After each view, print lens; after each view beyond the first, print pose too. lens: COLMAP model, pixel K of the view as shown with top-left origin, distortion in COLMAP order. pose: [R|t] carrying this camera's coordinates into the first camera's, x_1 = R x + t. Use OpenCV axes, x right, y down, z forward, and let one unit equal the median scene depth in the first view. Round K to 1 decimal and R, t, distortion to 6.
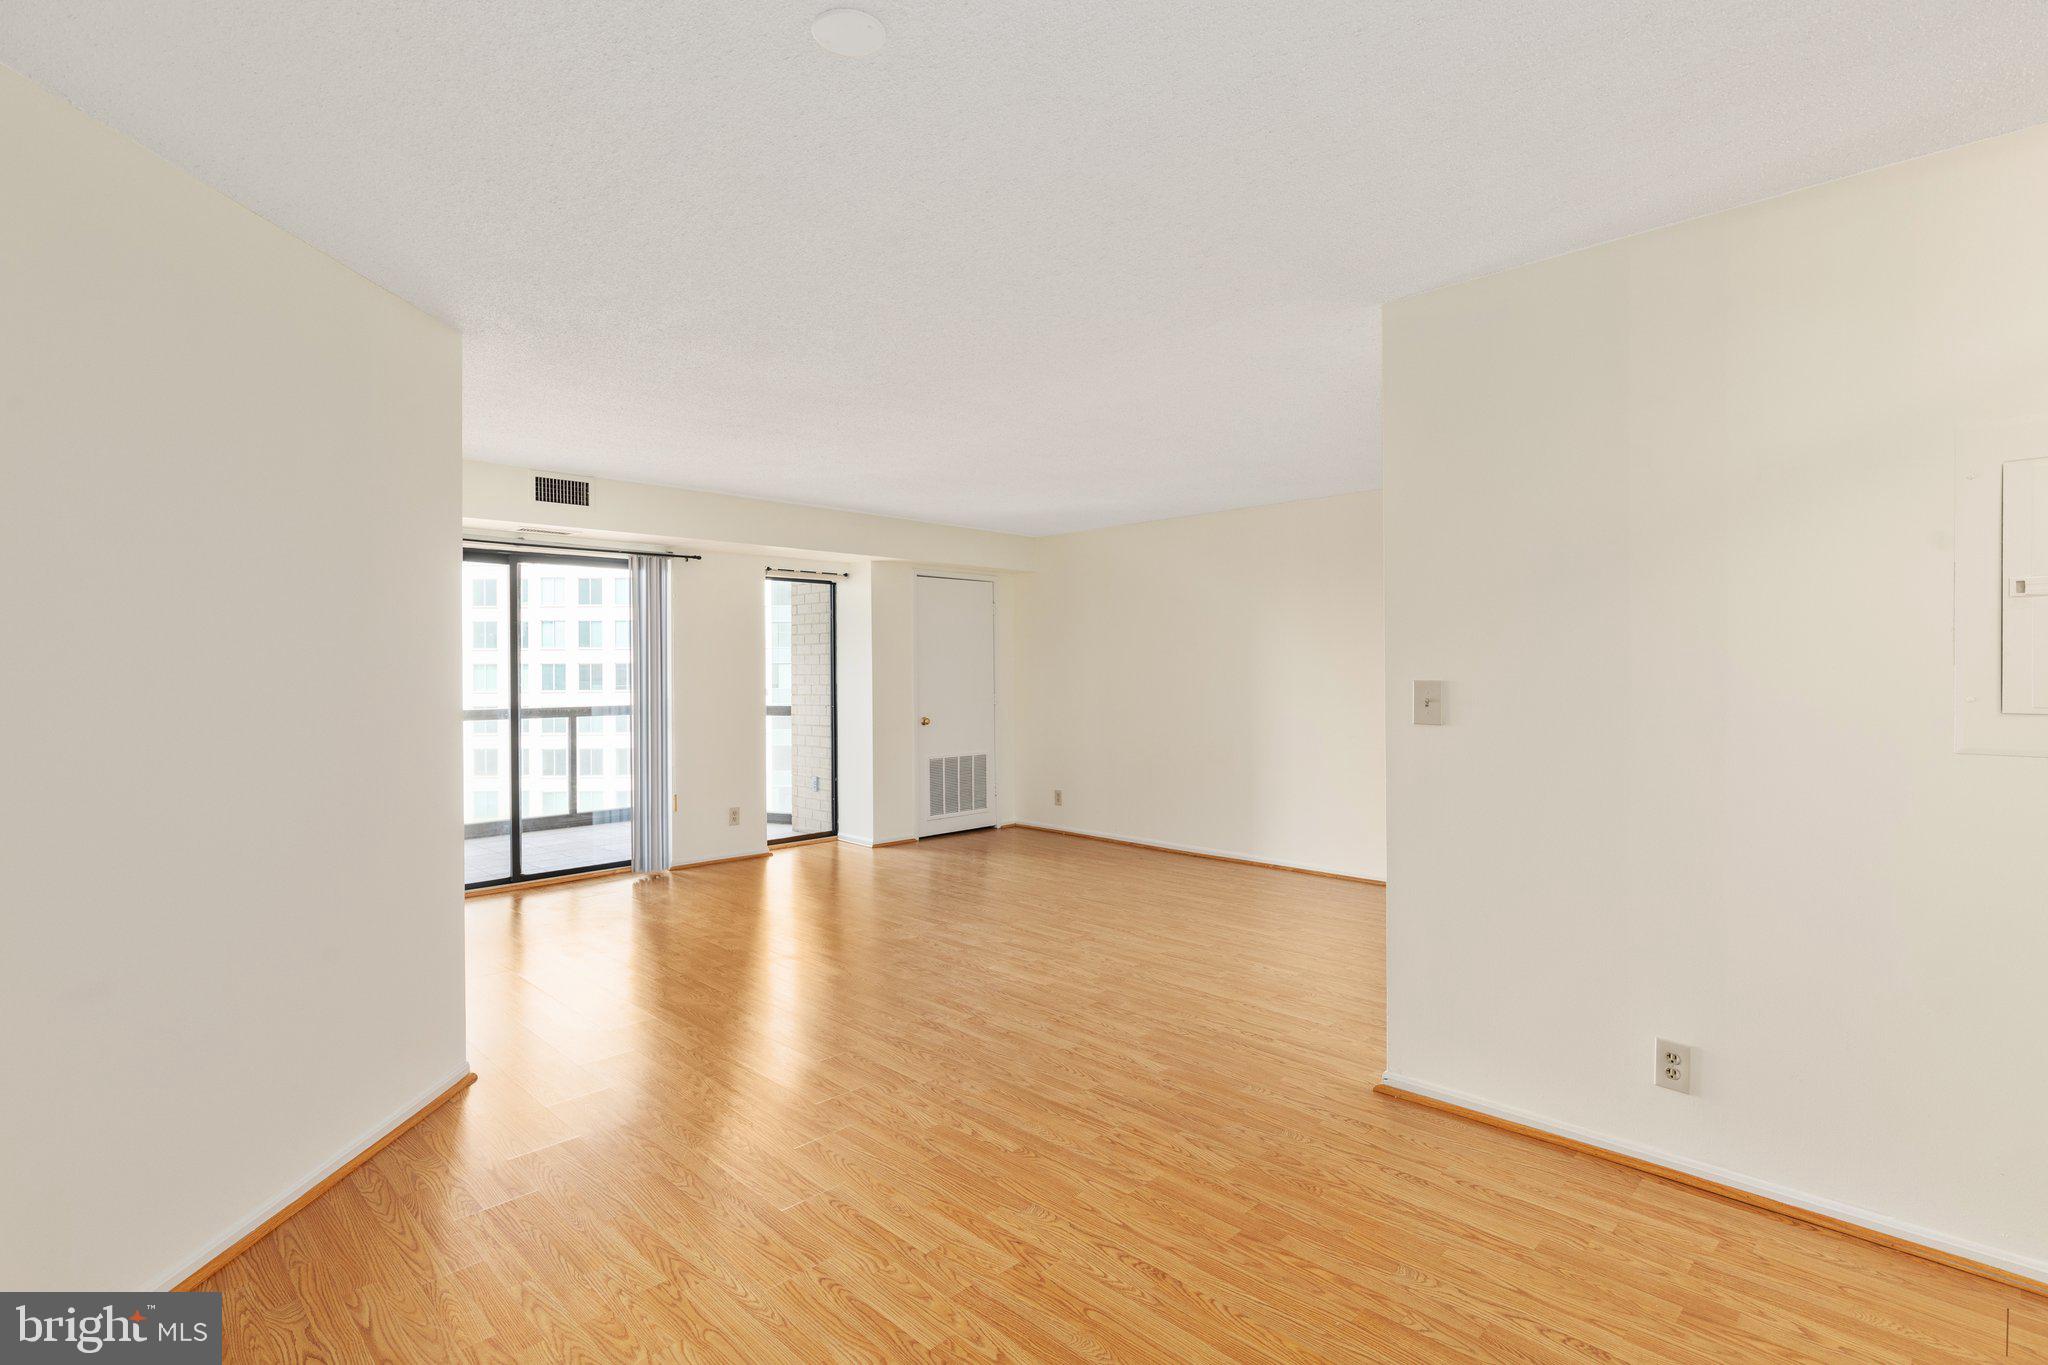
lens RADIAL K [[994.7, 0, 1023.3], [0, 994.7, 675.7], [0, 0, 1]] dist [-0.004359, -0.000340]
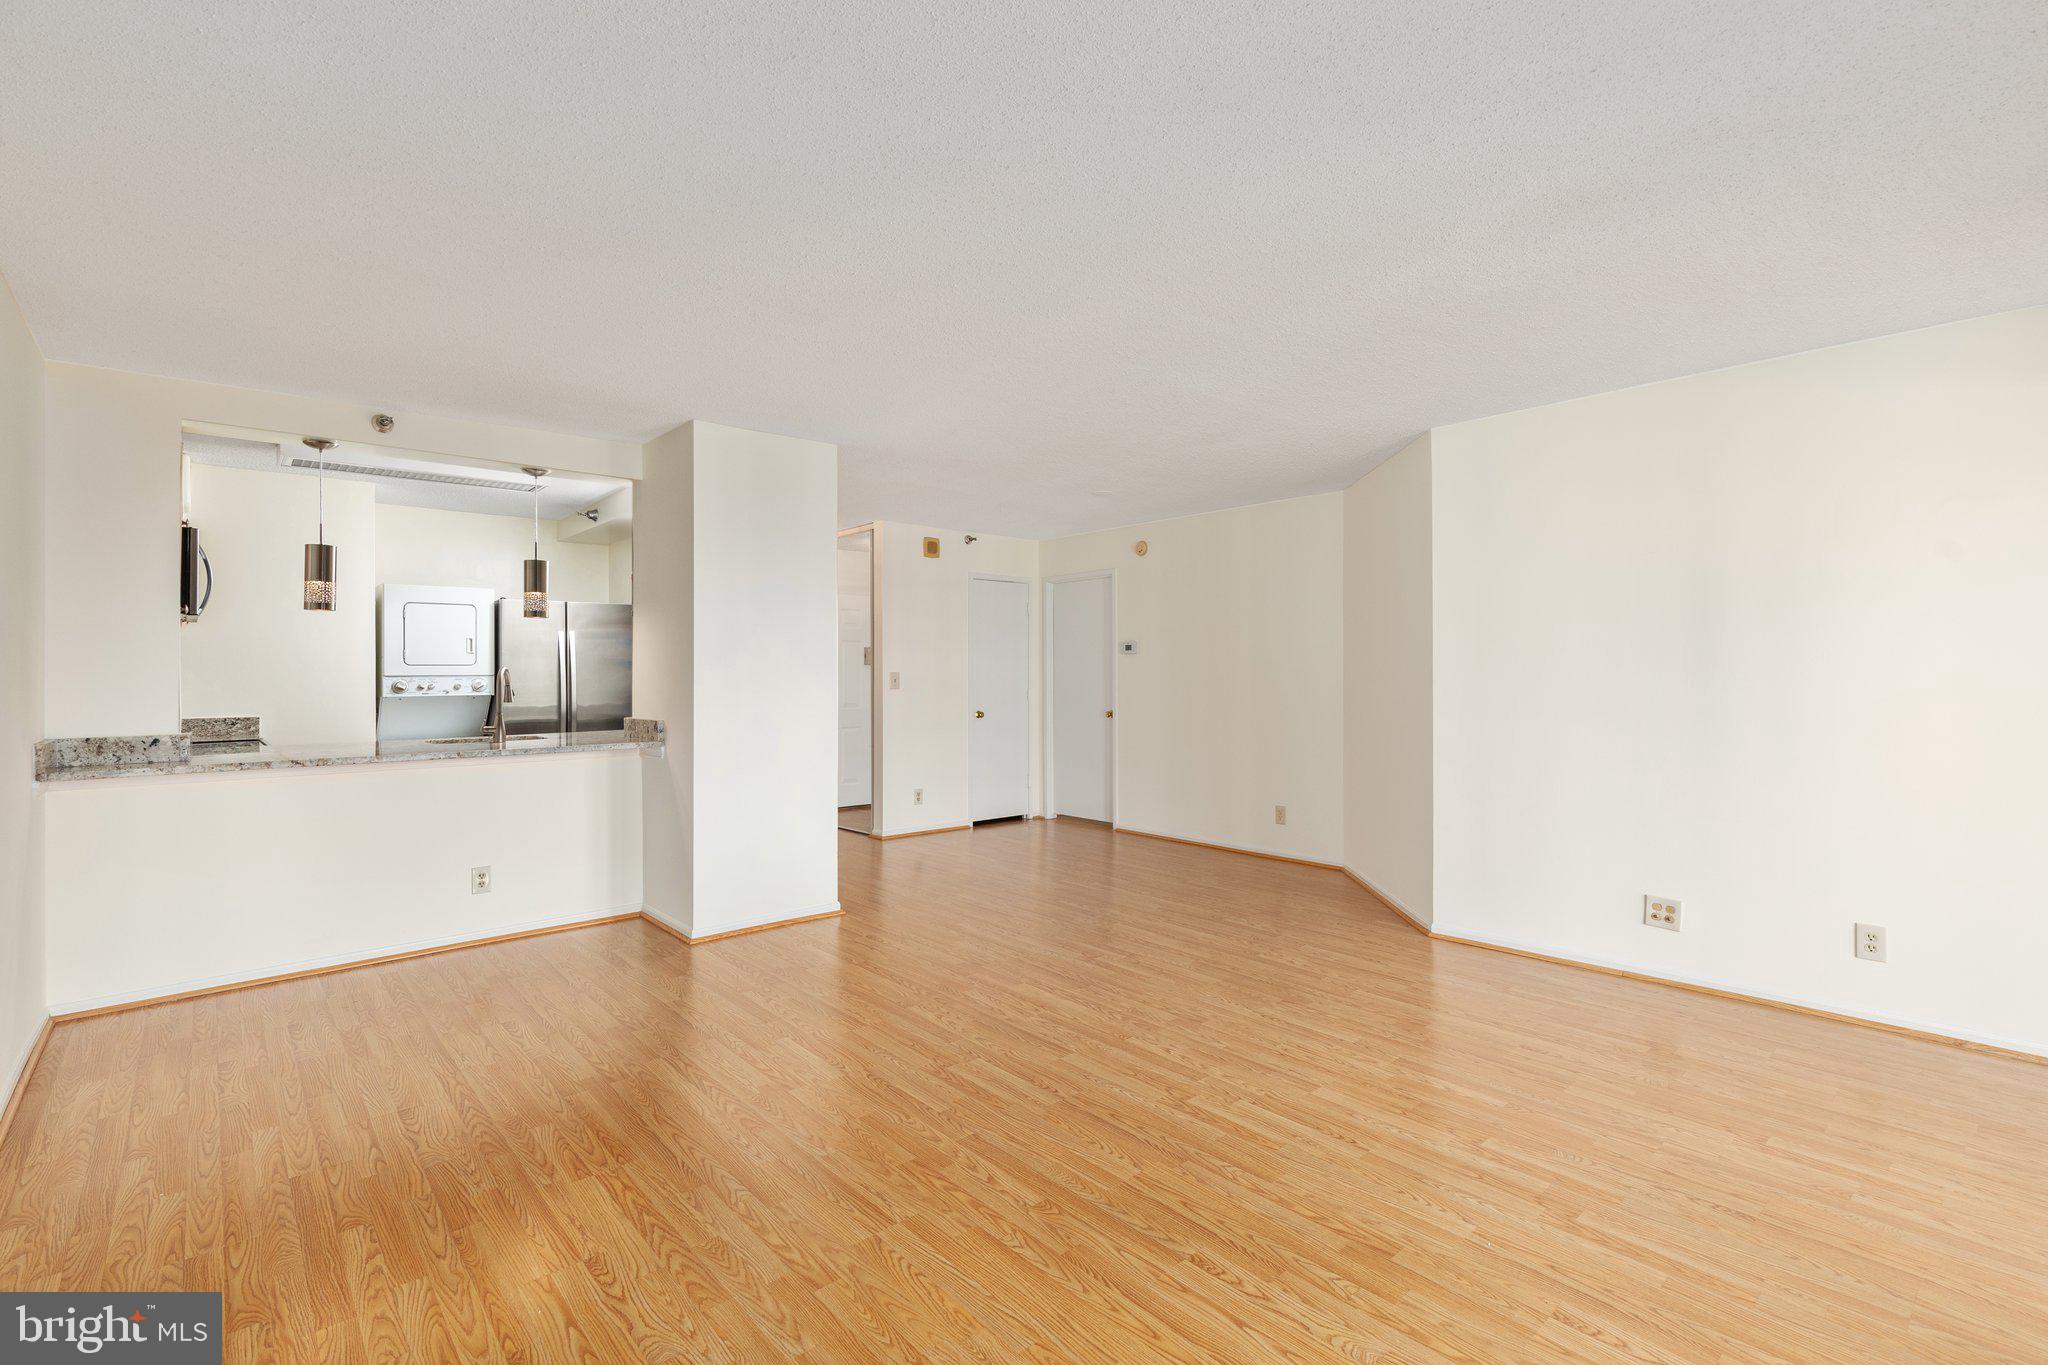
lens RADIAL K [[928.9, 0, 1017.9], [0, 928.9, 678.3], [0, 0, 1]] dist [0.011129, -0.001450]
pose [[-0.997948, 0.011193, 0.063051, -0.046815], [0.011792, 0.999889, 0.009137, 0.008586], [-0.062941, 0.009862, -0.997969, 2.820237]]
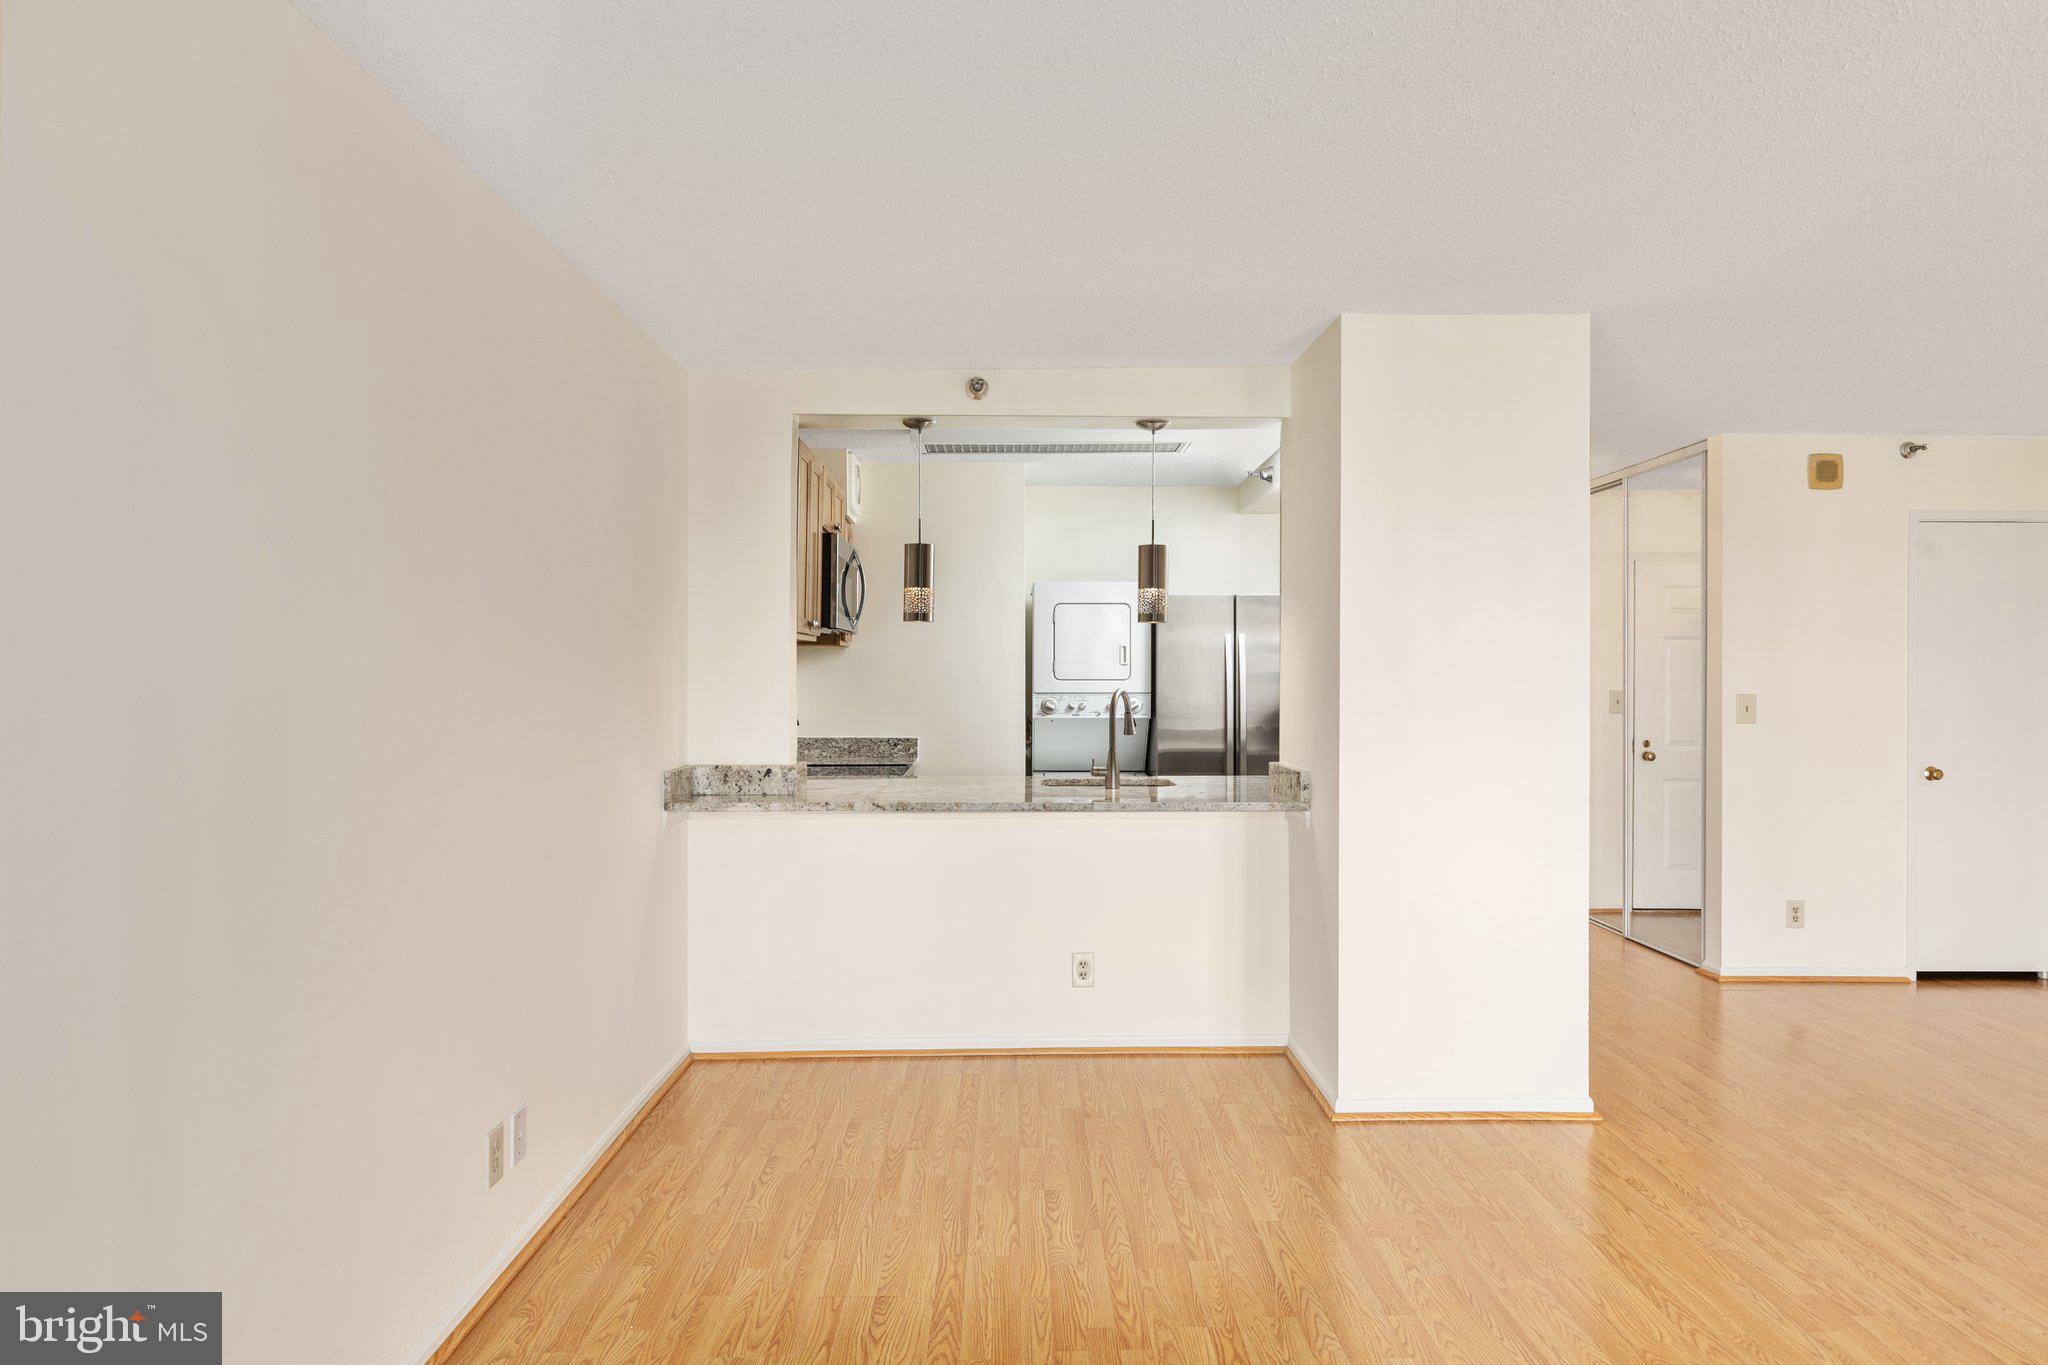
lens RADIAL K [[1258.9, 0, 1021.8], [0, 1258.9, 672.2], [0, 0, 1]] dist [0.006394, -0.002101]
pose [[-0.720260, 0.007552, 0.693663, -0.108752], [0.006863, 0.999969, -0.003760, -0.024268], [-0.693670, 0.002052, -0.720290, 2.525860]]
